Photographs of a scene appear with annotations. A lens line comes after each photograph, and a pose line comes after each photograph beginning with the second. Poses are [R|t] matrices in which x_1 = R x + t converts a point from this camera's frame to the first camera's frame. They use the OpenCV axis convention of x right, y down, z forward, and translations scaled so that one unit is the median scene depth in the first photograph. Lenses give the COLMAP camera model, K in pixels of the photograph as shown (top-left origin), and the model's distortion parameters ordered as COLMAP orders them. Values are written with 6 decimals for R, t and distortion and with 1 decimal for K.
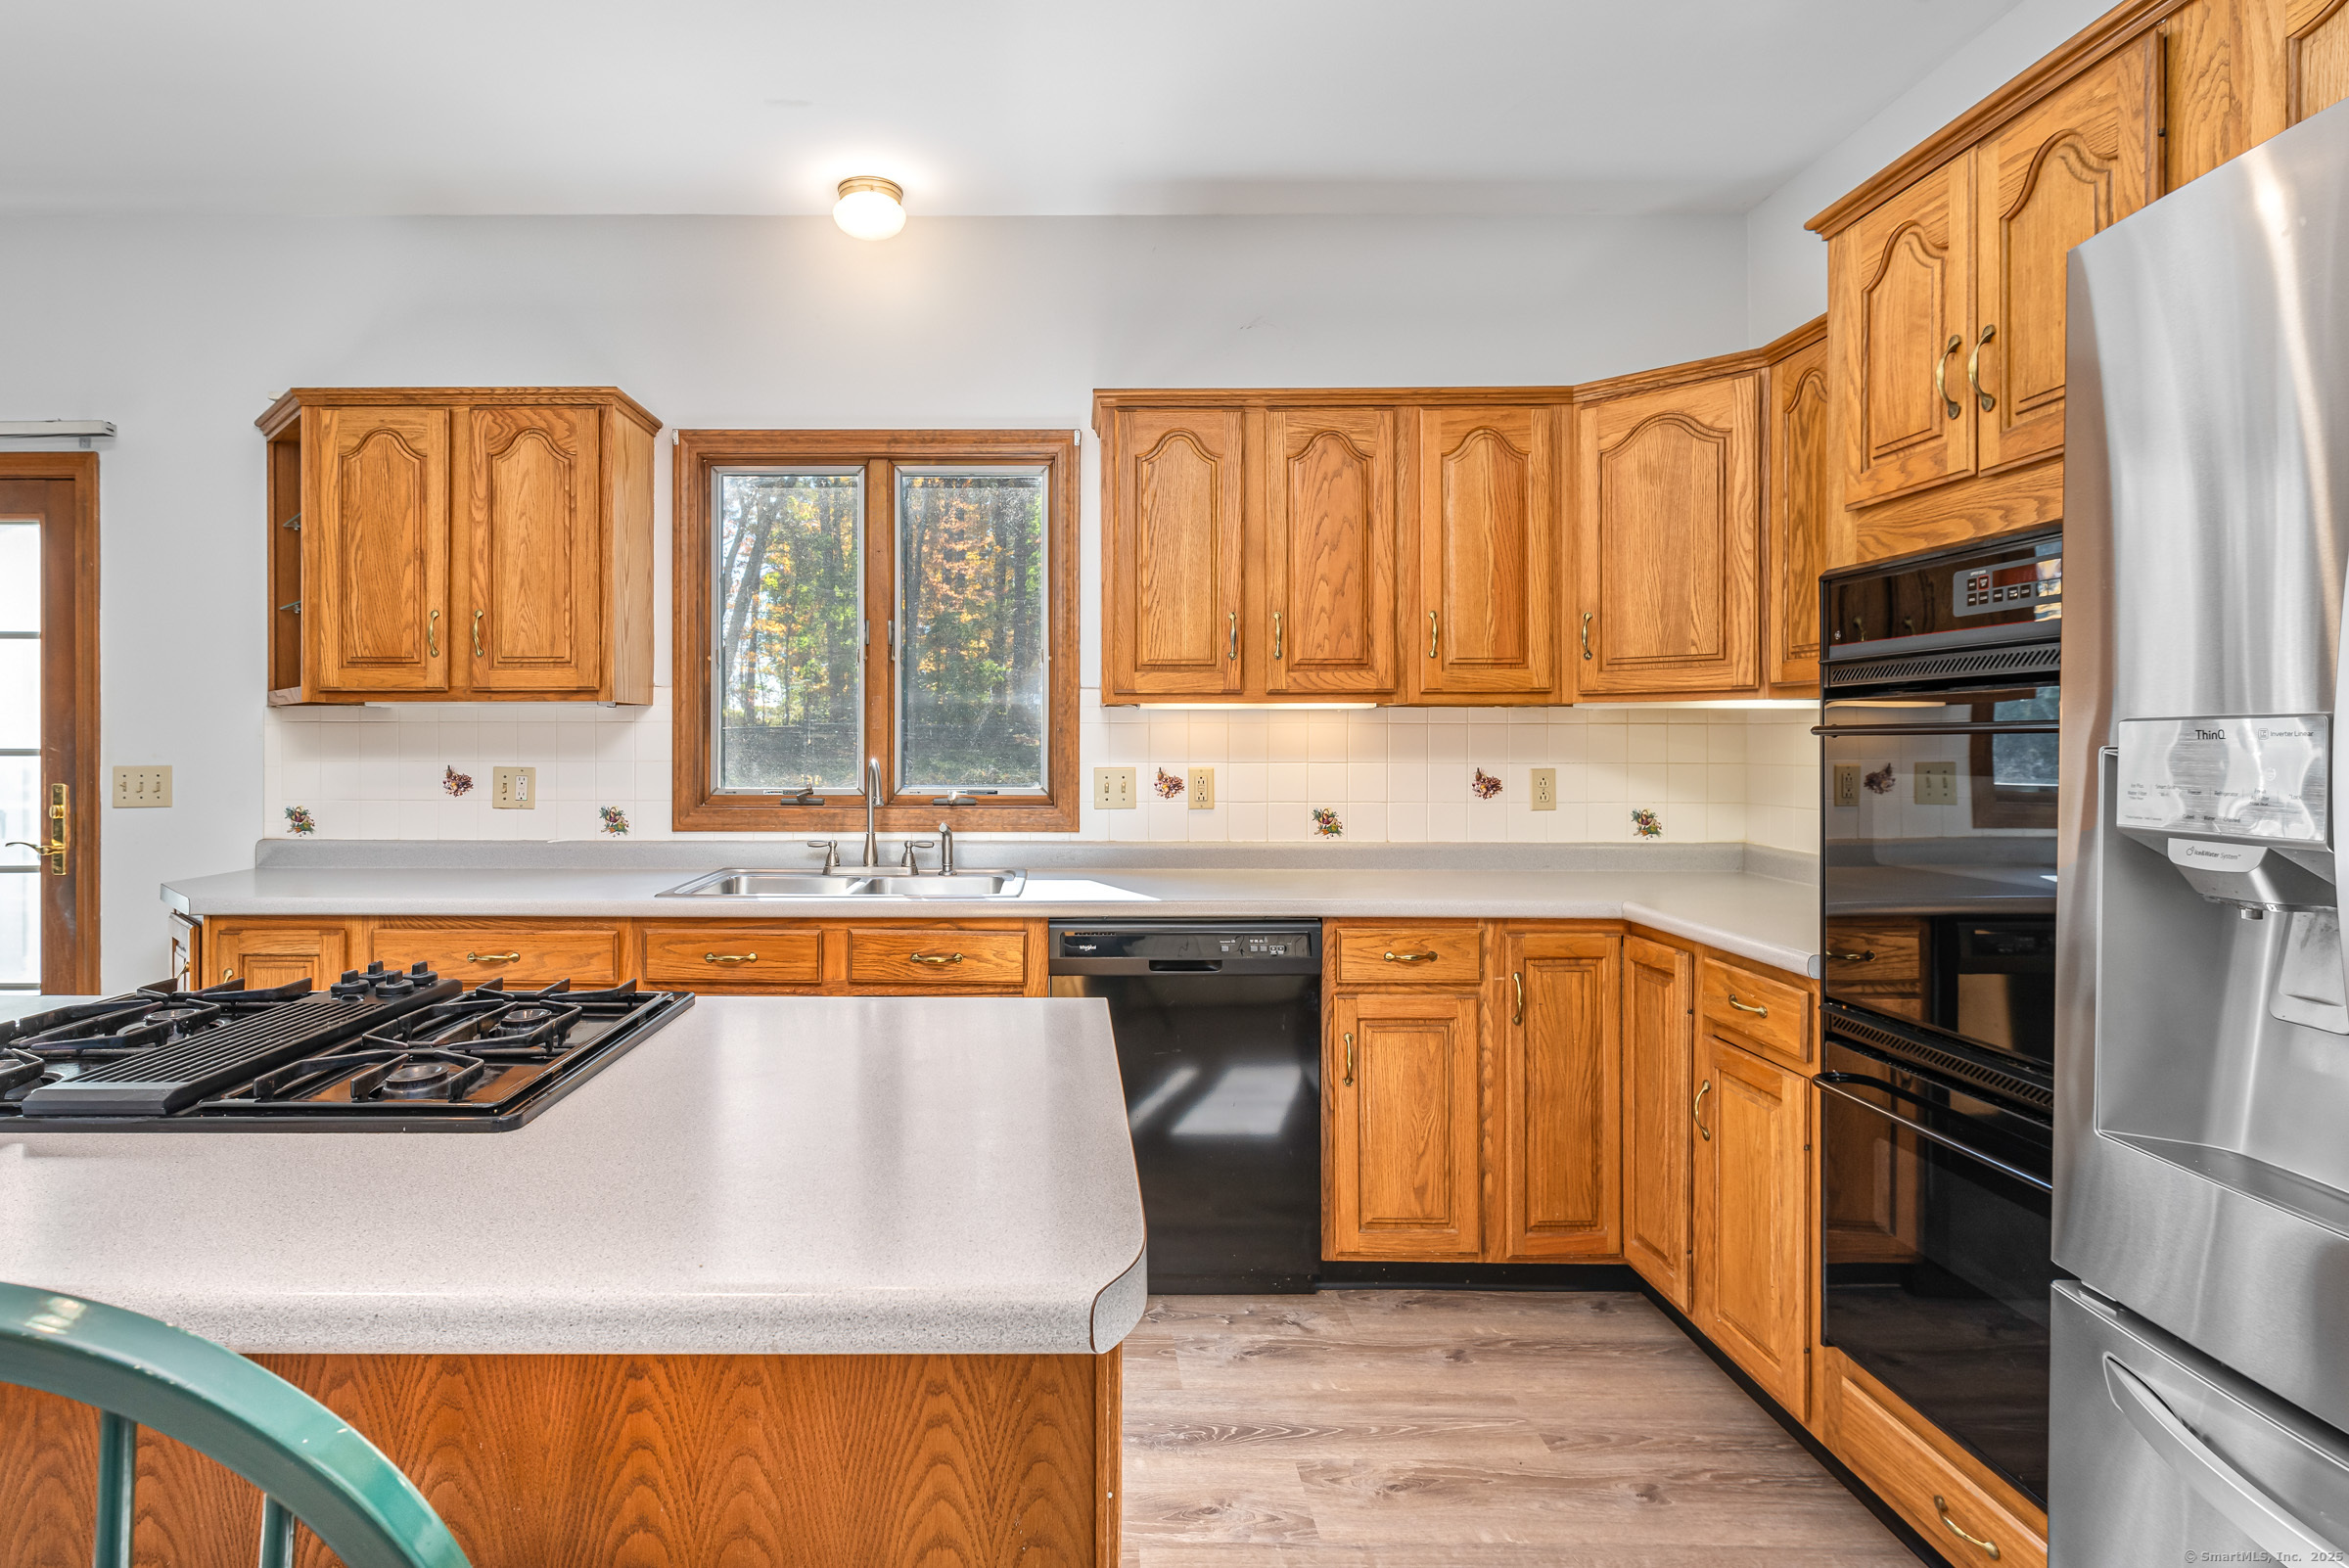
lens RADIAL K [[1199.1, 0, 1067.5], [0, 1199.1, 740.7], [0, 0, 1]] dist [0.002071, -0.000694]
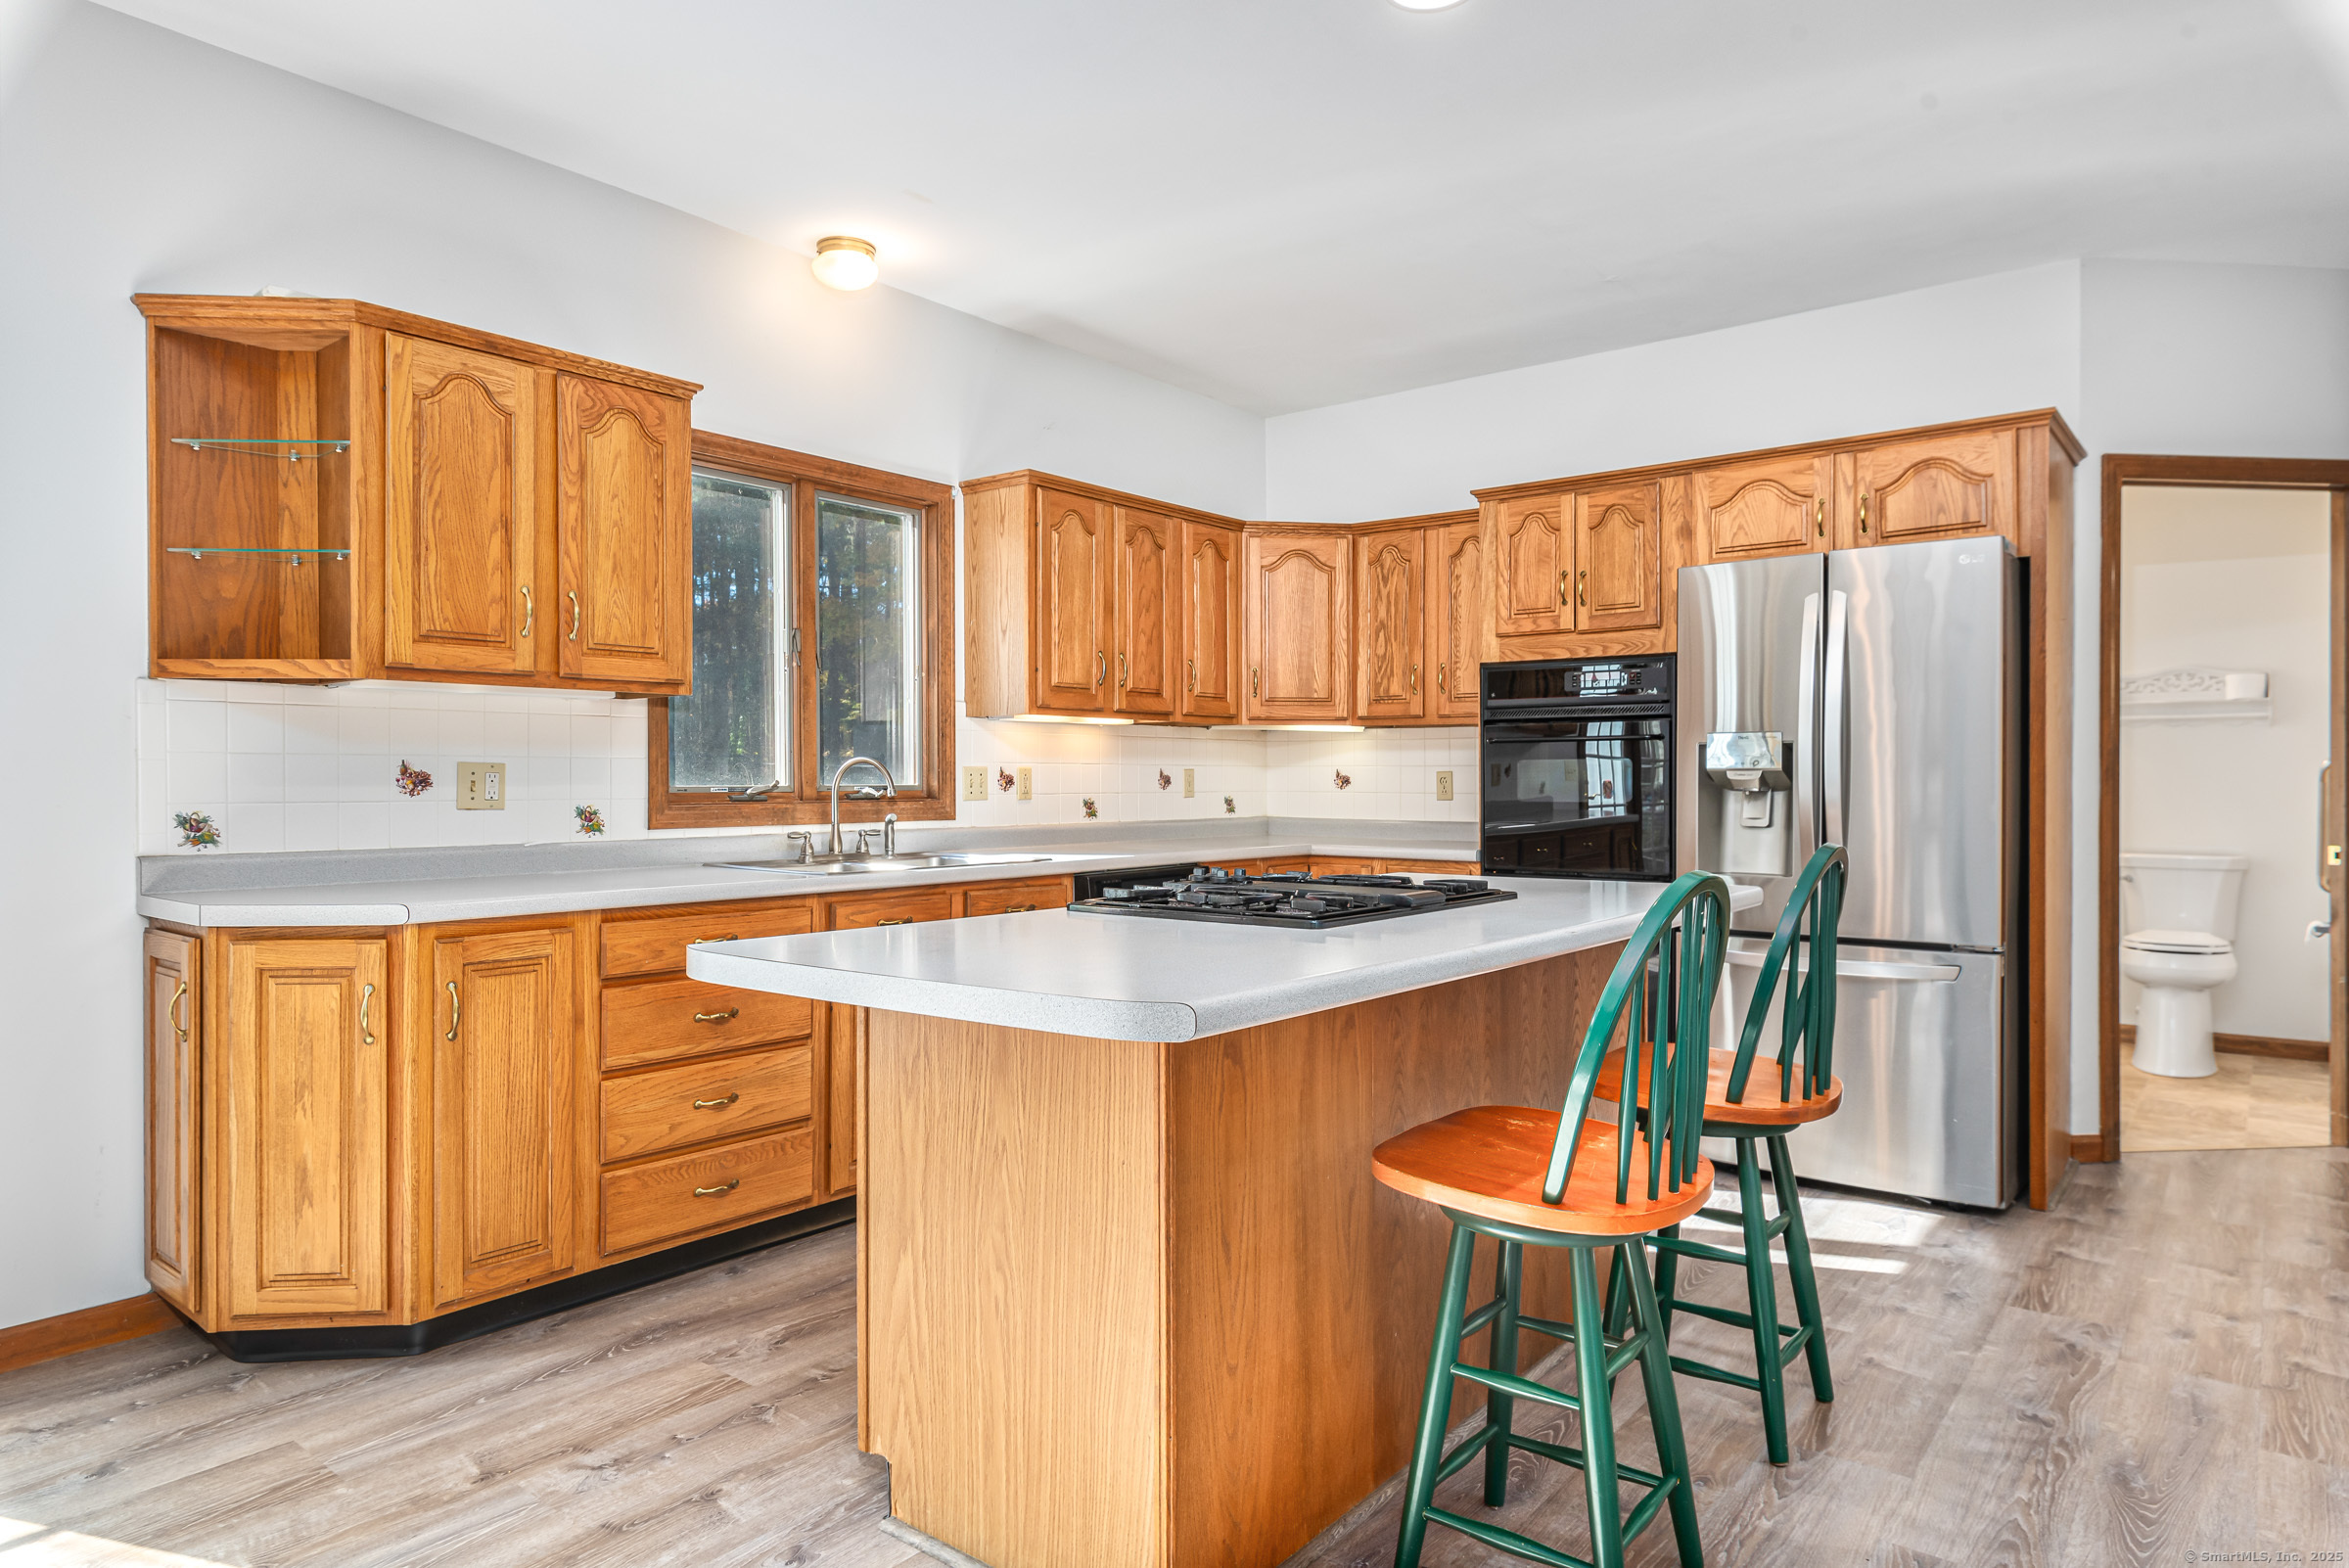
lens RADIAL K [[1369.0, 0, 1175.2], [0, 1369.0, 788.5], [0, 0, 1]] dist [-0.013757, 0.002666]
pose [[0.619577, -0.007135, 0.784903, -1.035913], [0.000540, 0.999962, 0.008664, 0.036122], [-0.784936, -0.004944, 0.619558, -0.030496]]
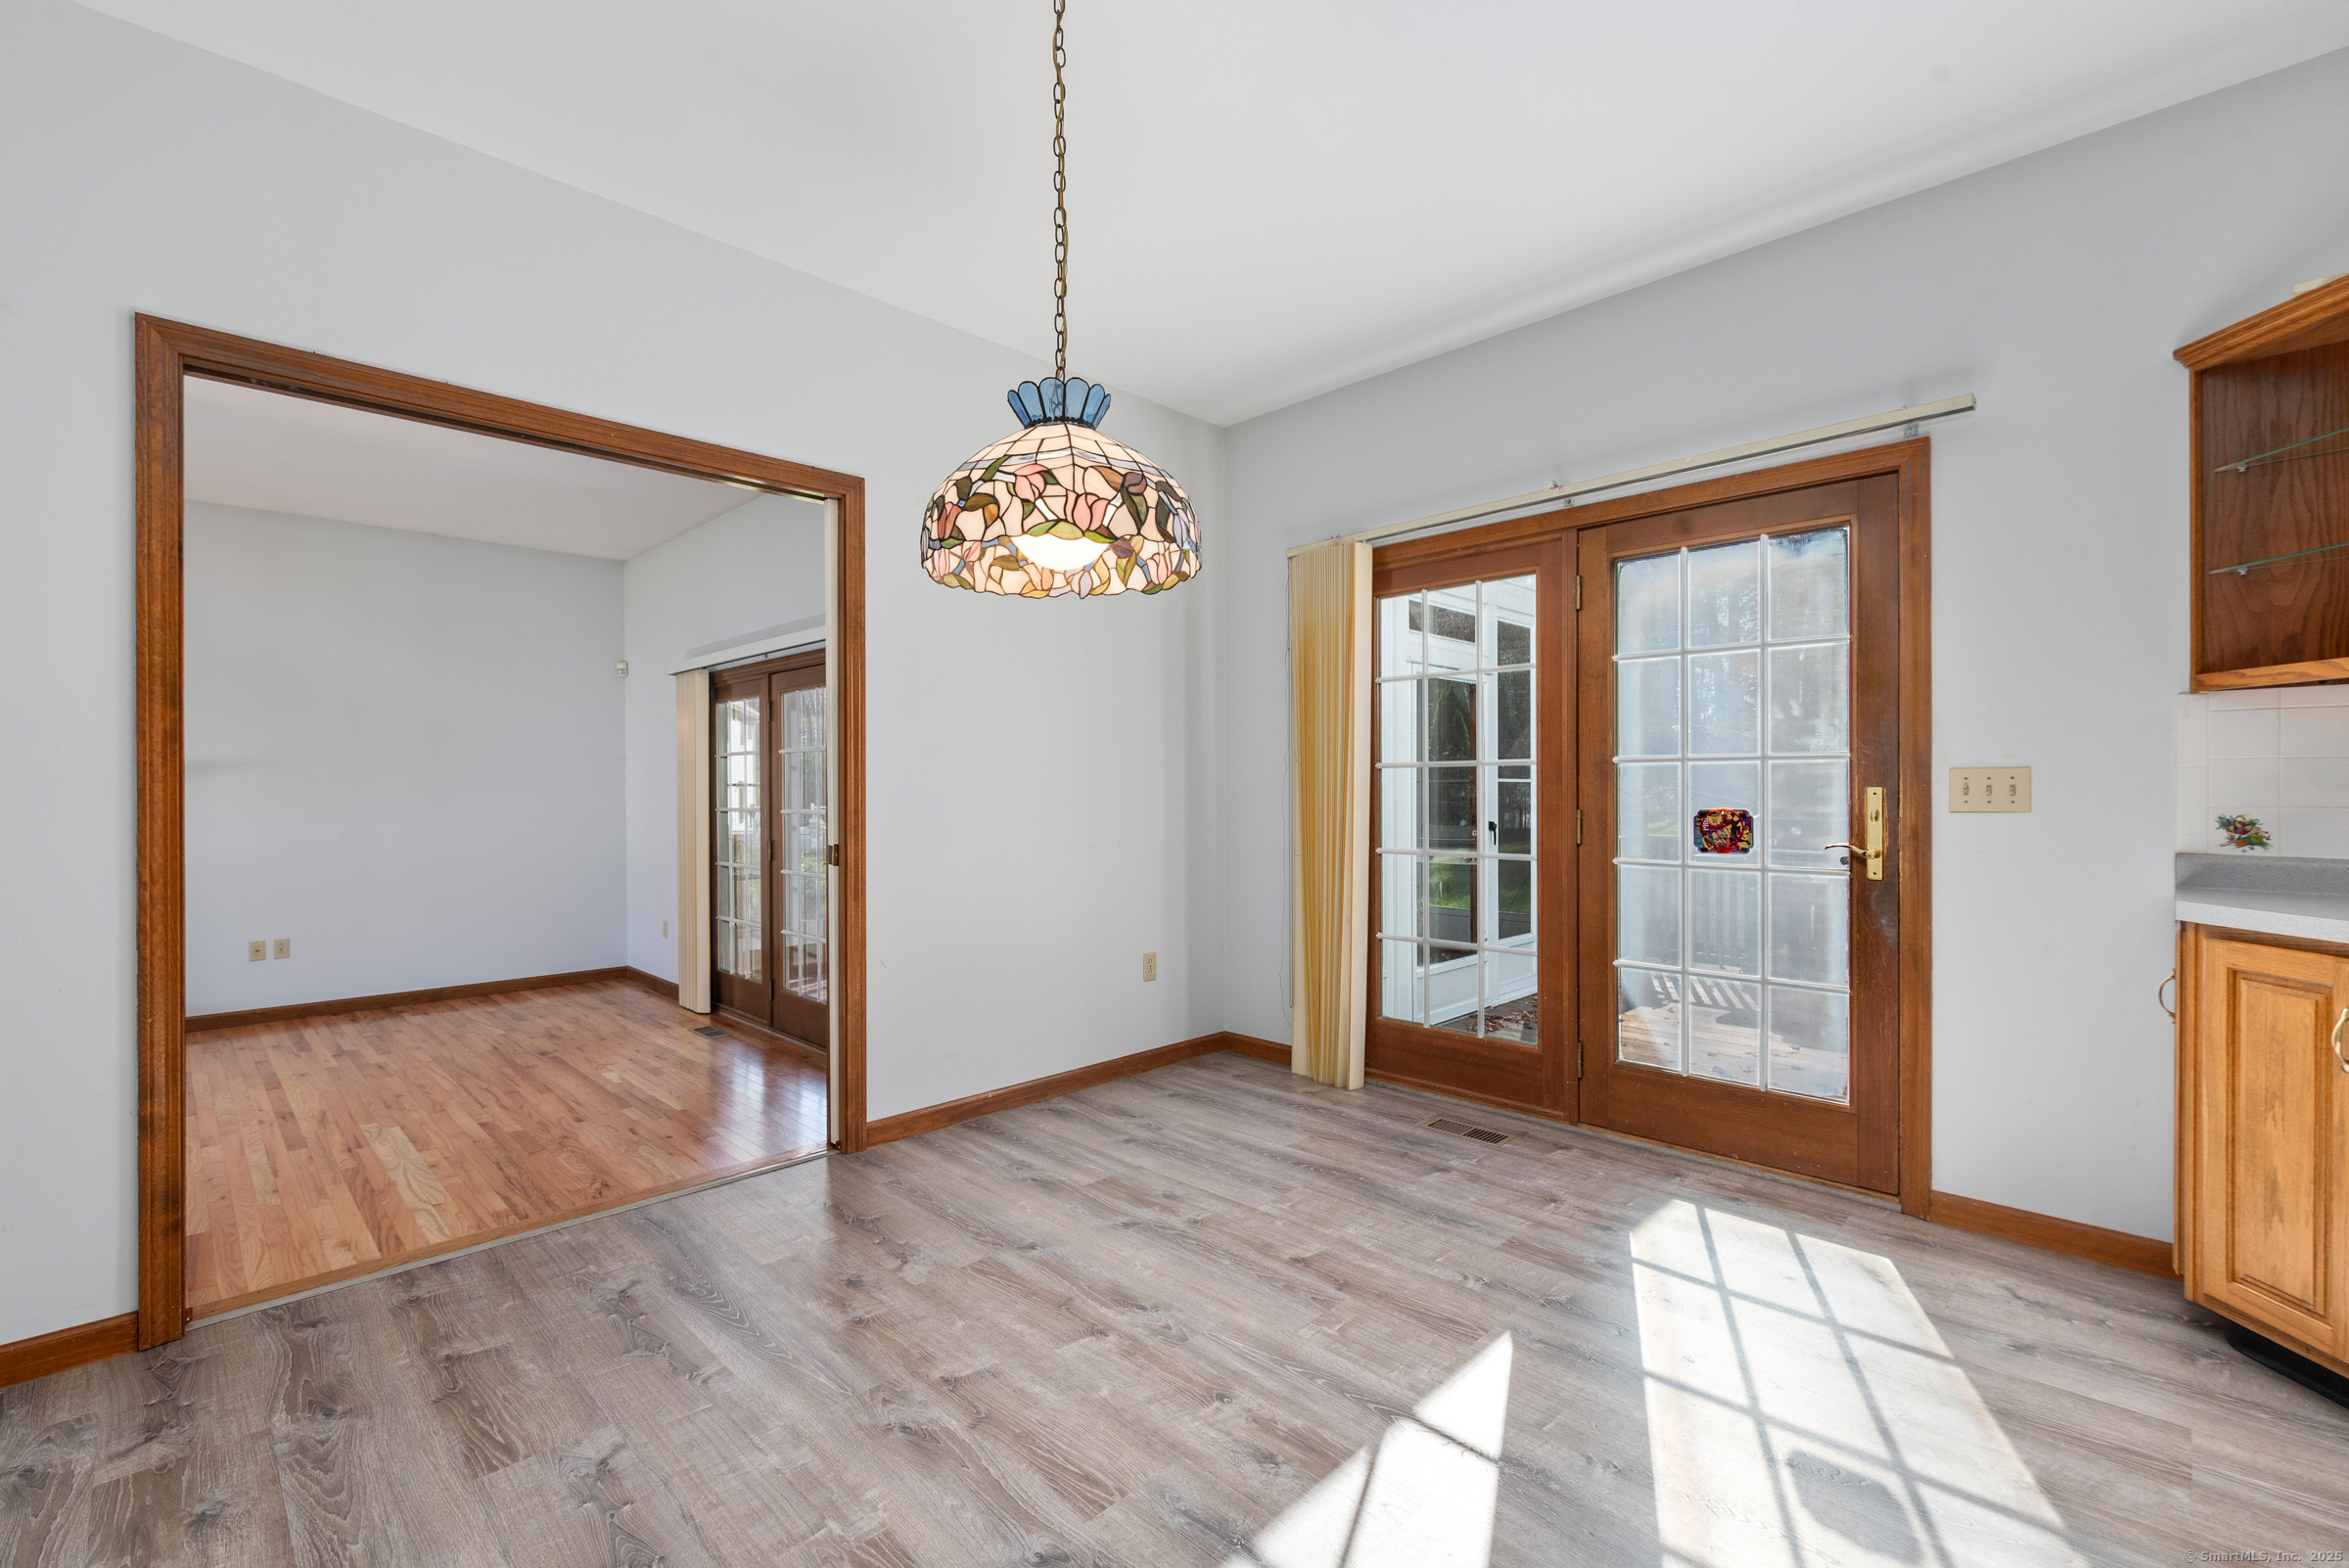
lens RADIAL K [[1020.2, 0, 1168.0], [0, 1020.2, 796.4], [0, 0, 1]] dist [-0.007054, 0.000410]
pose [[0.709290, 0.007685, -0.704875, -0.746000], [0.001279, 0.999925, 0.012188, 0.036719], [0.704916, -0.009546, 0.709227, 0.006523]]
